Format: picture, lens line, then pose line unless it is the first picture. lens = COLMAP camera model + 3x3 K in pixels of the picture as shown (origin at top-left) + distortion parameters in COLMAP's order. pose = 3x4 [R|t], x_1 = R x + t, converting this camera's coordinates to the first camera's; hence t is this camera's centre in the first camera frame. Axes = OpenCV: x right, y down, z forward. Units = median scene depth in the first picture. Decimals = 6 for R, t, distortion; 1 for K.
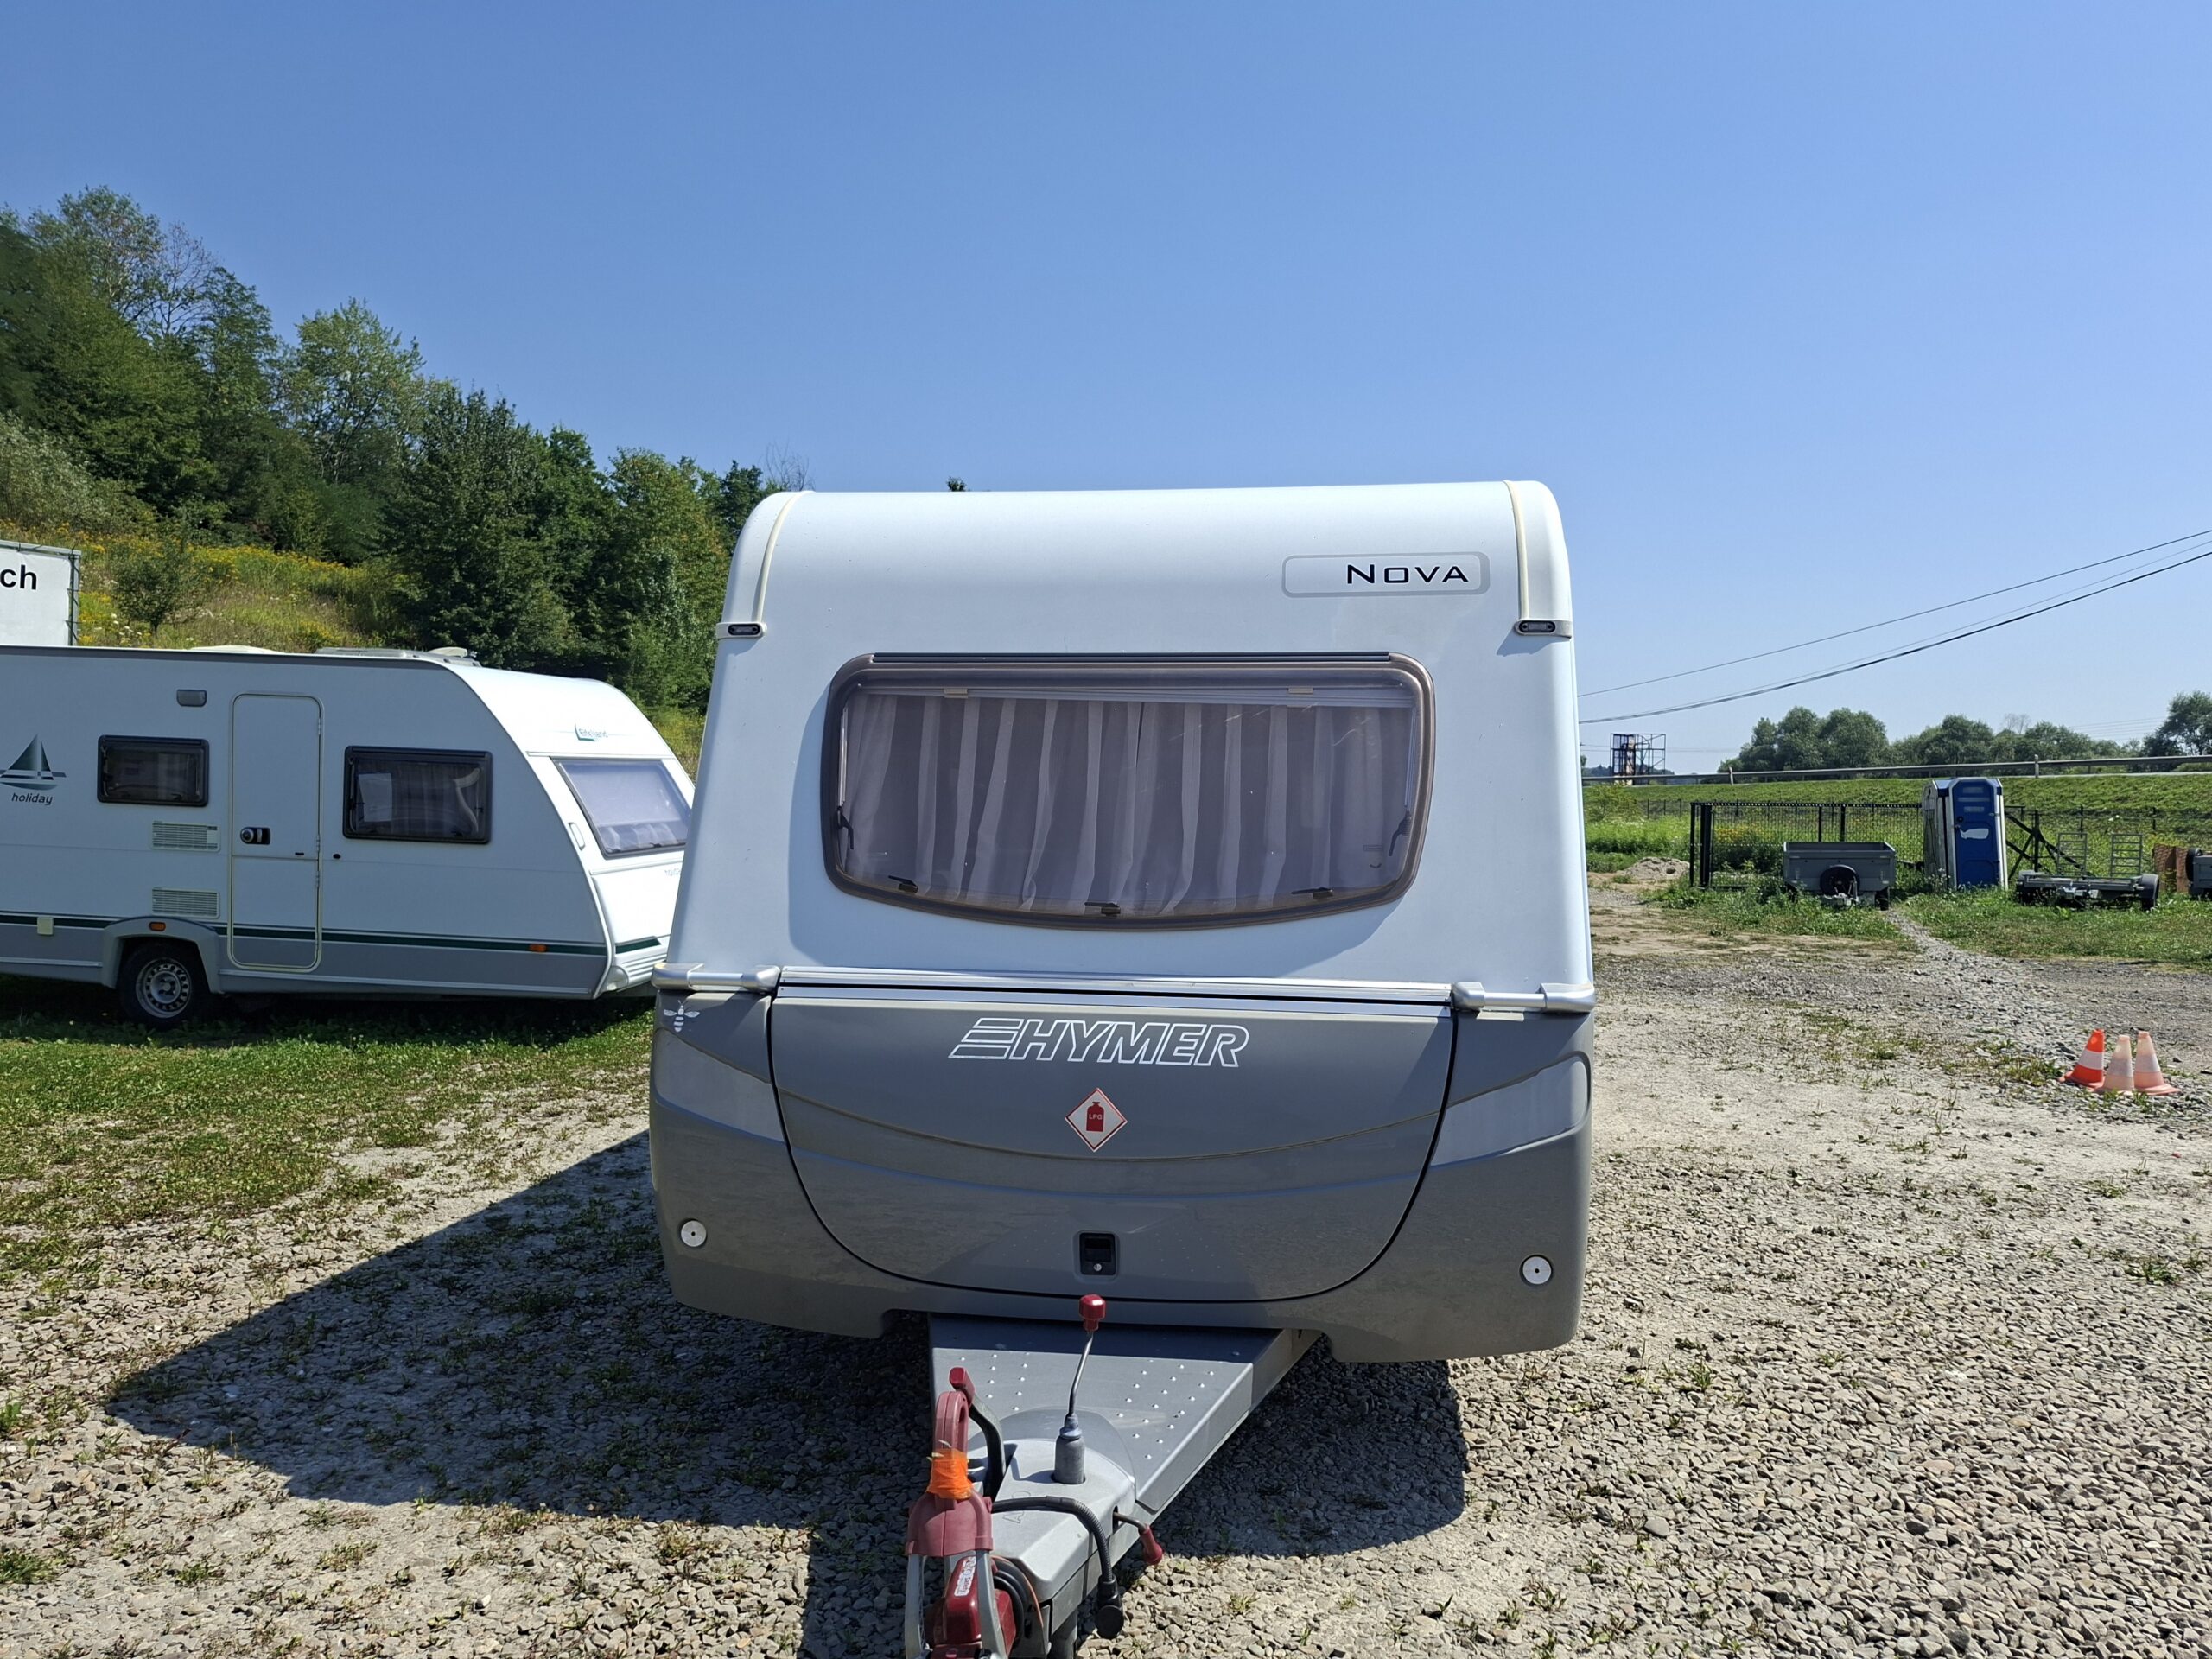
lens RADIAL K [[1545.7, 0, 1109.2], [0, 1545.7, 812.5], [0, 0, 1]] dist [0.054503, -0.052826]
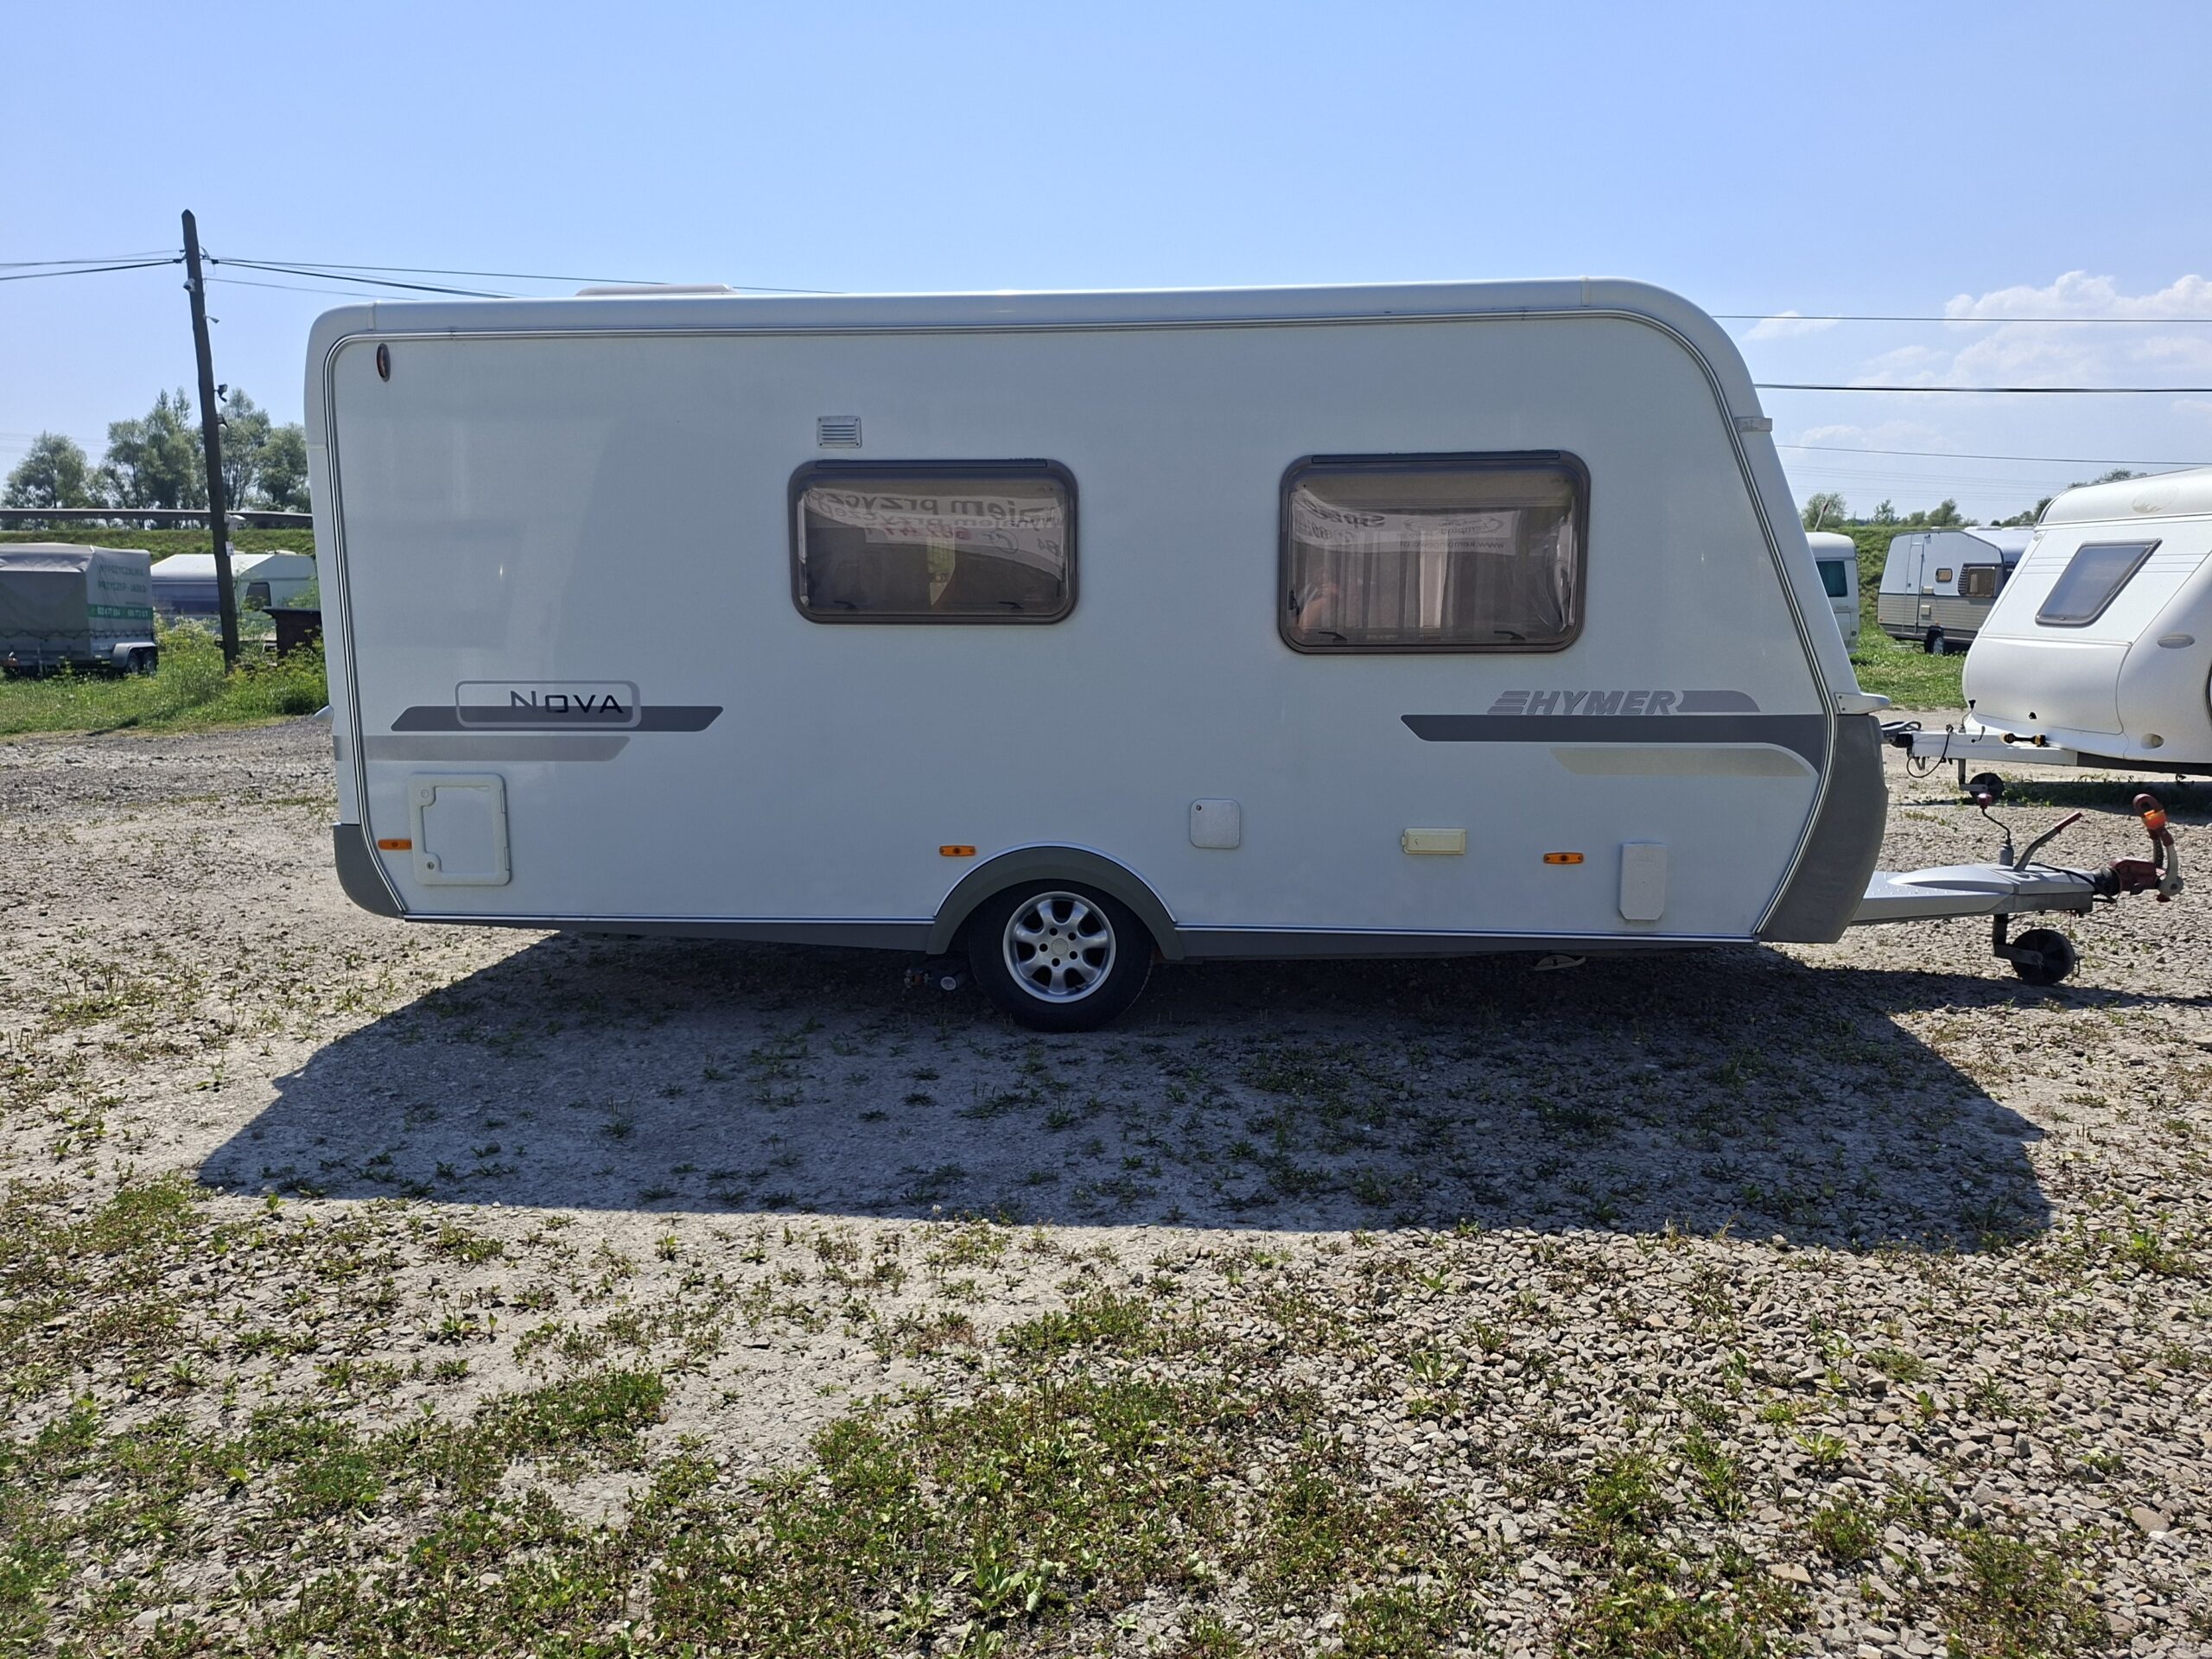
lens RADIAL K [[1545.7, 0, 1106.9], [0, 1545.7, 845.4], [0, 0, 1]] dist [0.054503, -0.052826]
pose [[-0.026567, -0.174666, 0.984269, -1.559700], [0.004336, 0.984587, 0.174839, -0.012270], [-0.999638, 0.008913, -0.025400, 1.639874]]
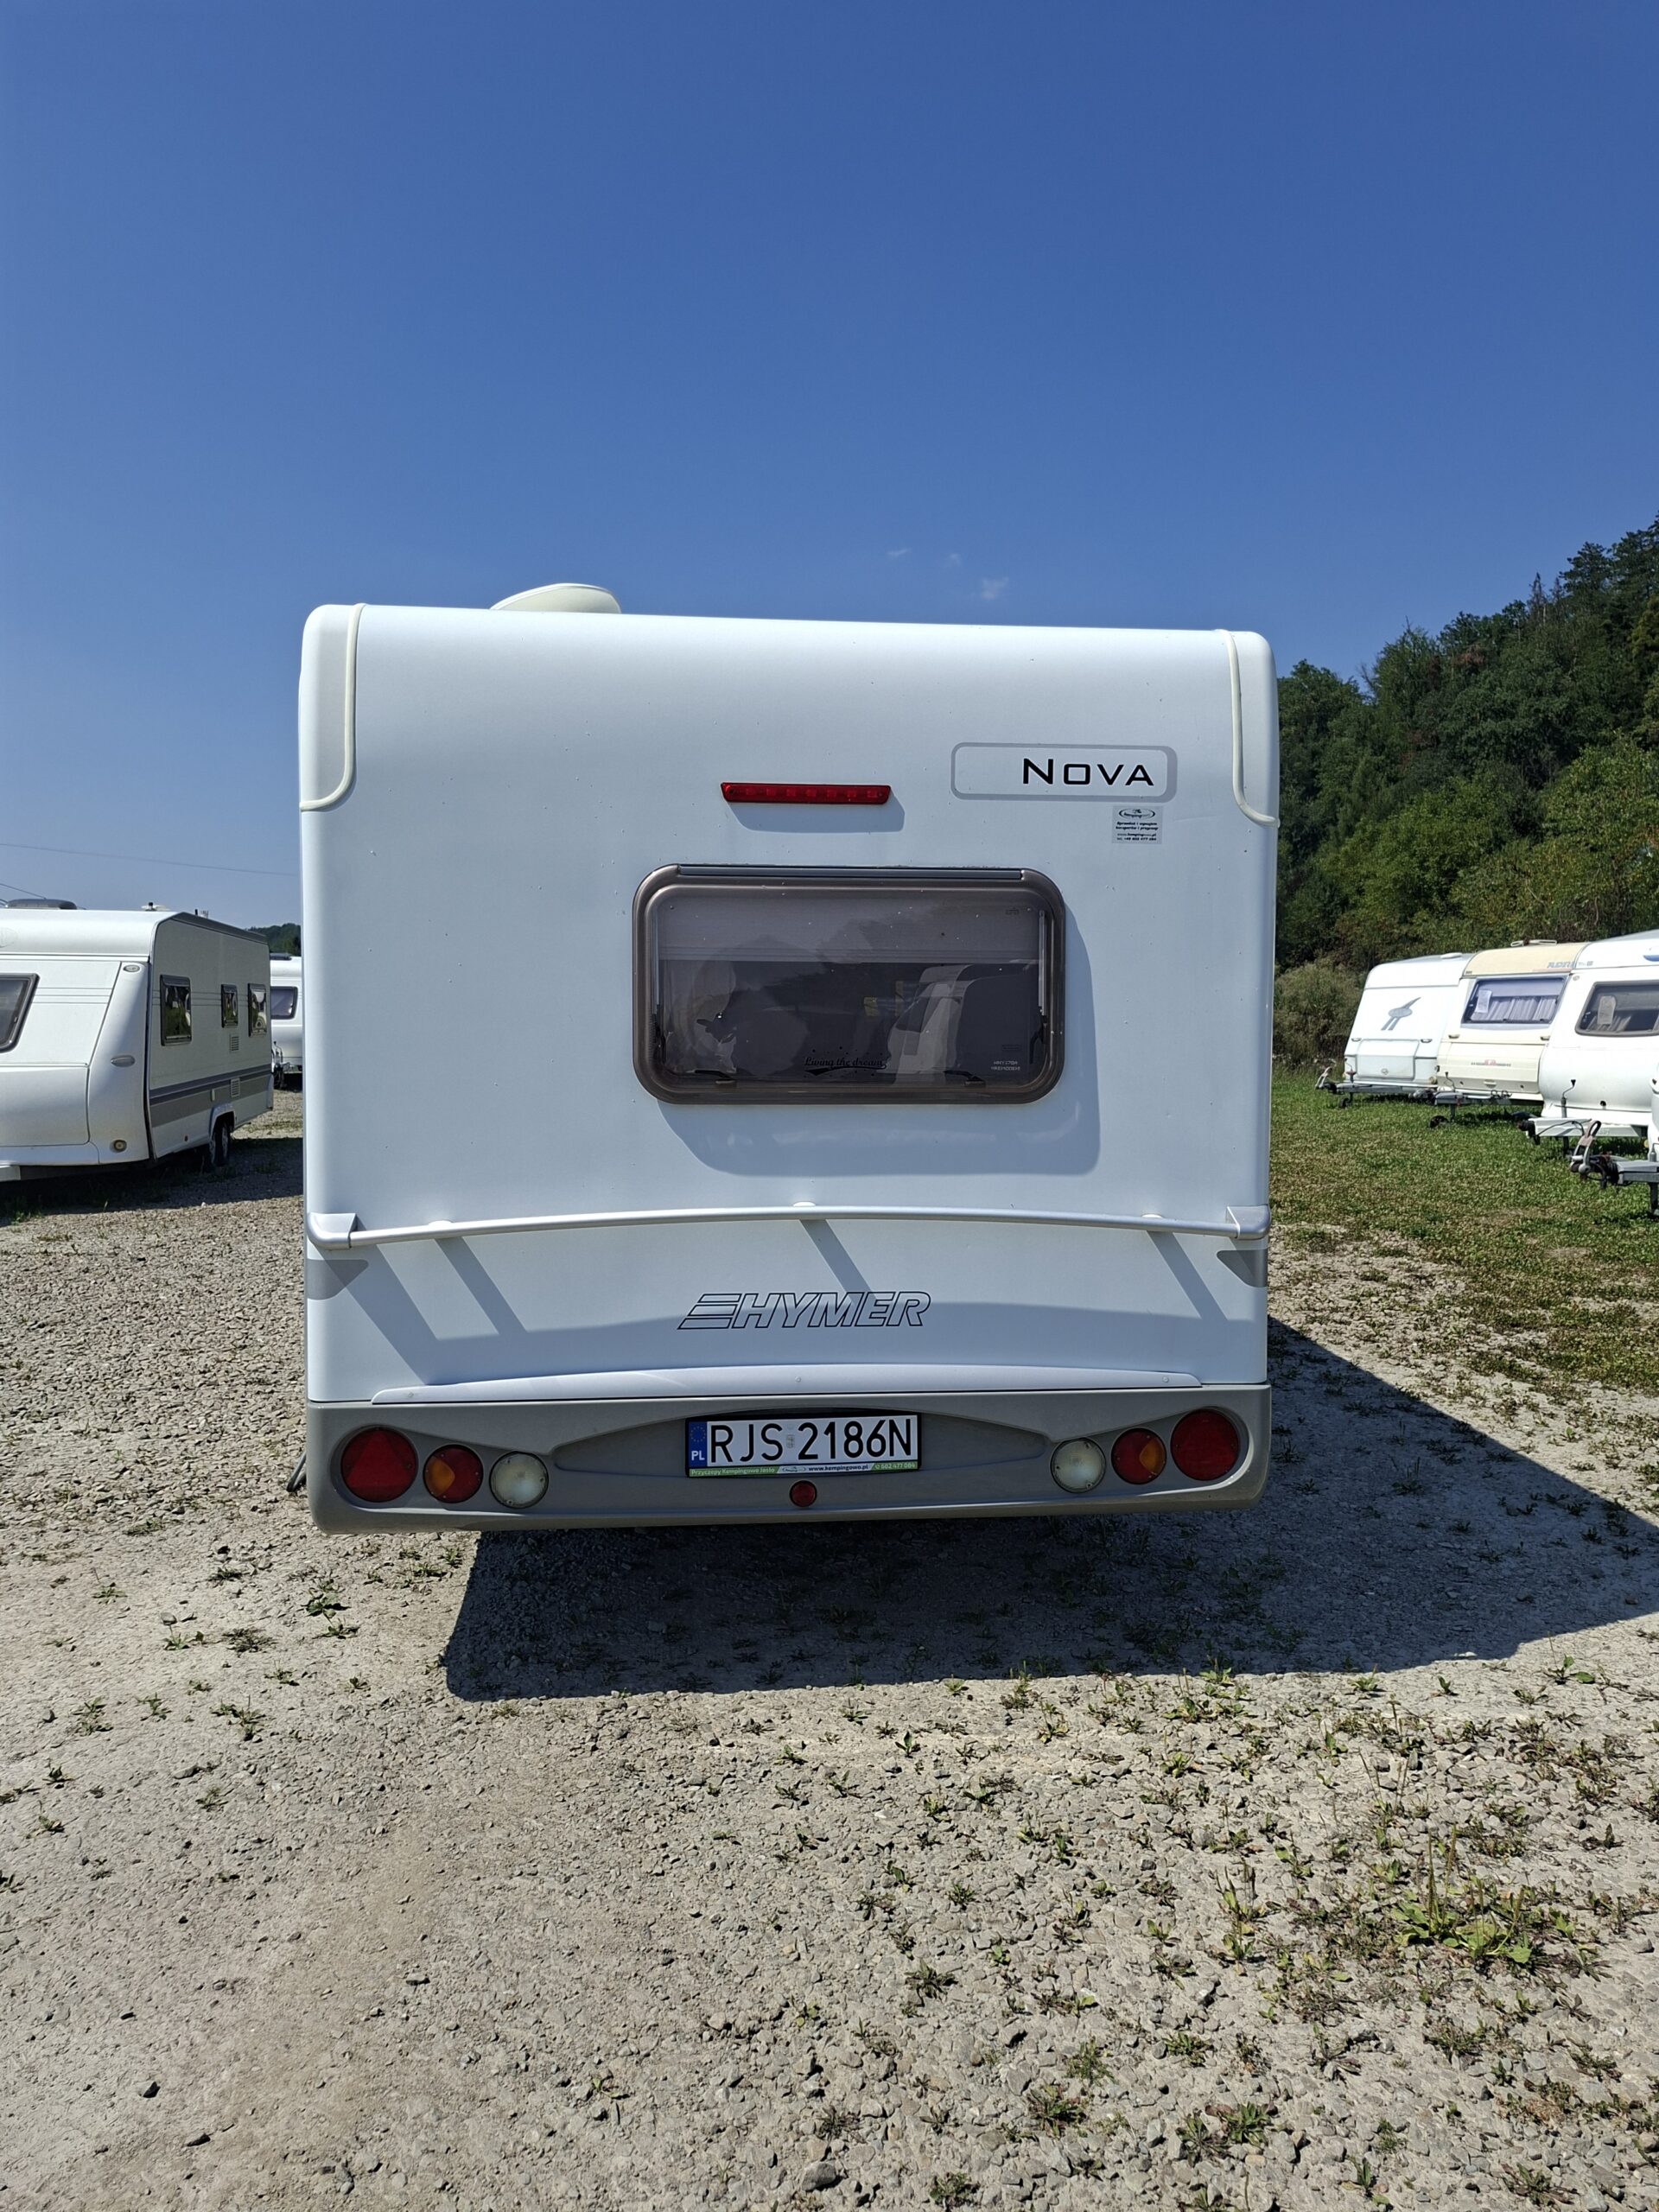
lens RADIAL K [[1545.7, 0, 845.0], [0, 1545.7, 1073.6], [0, 0, 1]] dist [0.054503, -0.052826]
pose [[-0.974345, -0.005866, -0.224983, 0.355528], [-0.014771, 0.999172, 0.037920, -0.000957], [0.224574, 0.040271, -0.973625, 3.175732]]
